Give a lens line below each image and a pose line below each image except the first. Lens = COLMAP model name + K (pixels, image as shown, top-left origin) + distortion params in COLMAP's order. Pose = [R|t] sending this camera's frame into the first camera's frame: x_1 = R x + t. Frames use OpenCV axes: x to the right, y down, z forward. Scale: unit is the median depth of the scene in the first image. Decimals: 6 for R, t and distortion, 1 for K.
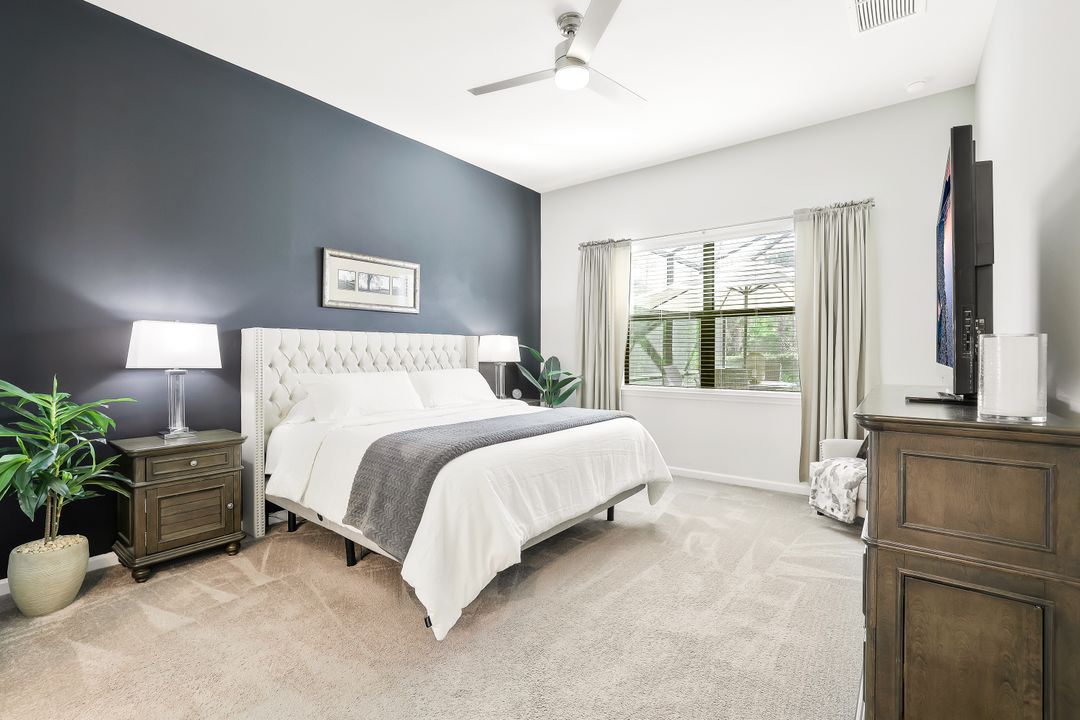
lens RADIAL K [[482.2, 0, 535.4], [0, 482.2, 354.3], [0, 0, 1]] dist [-0.042014, 0.016269]
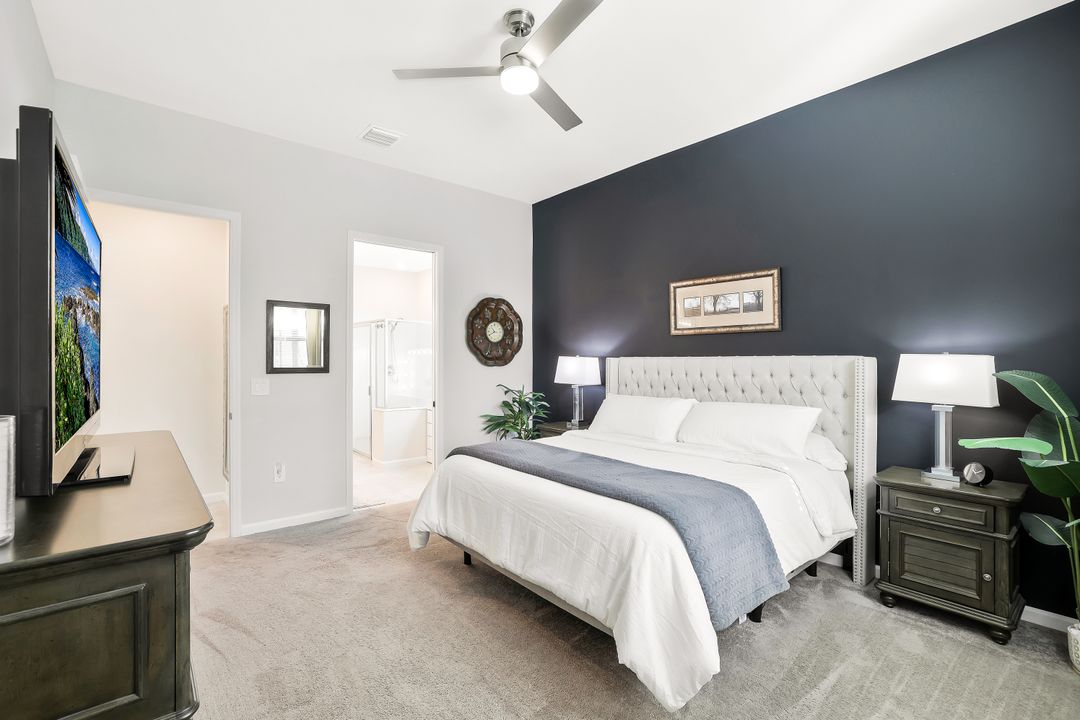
lens RADIAL K [[482.2, 0, 540.5], [0, 482.2, 359.4], [0, 0, 1]] dist [-0.042014, 0.016269]
pose [[-0.199875, -0.007477, -0.979793, 0.658770], [-0.007701, 0.999952, -0.006060, -0.033025], [0.979791, 0.006334, -0.199923, 0.861698]]
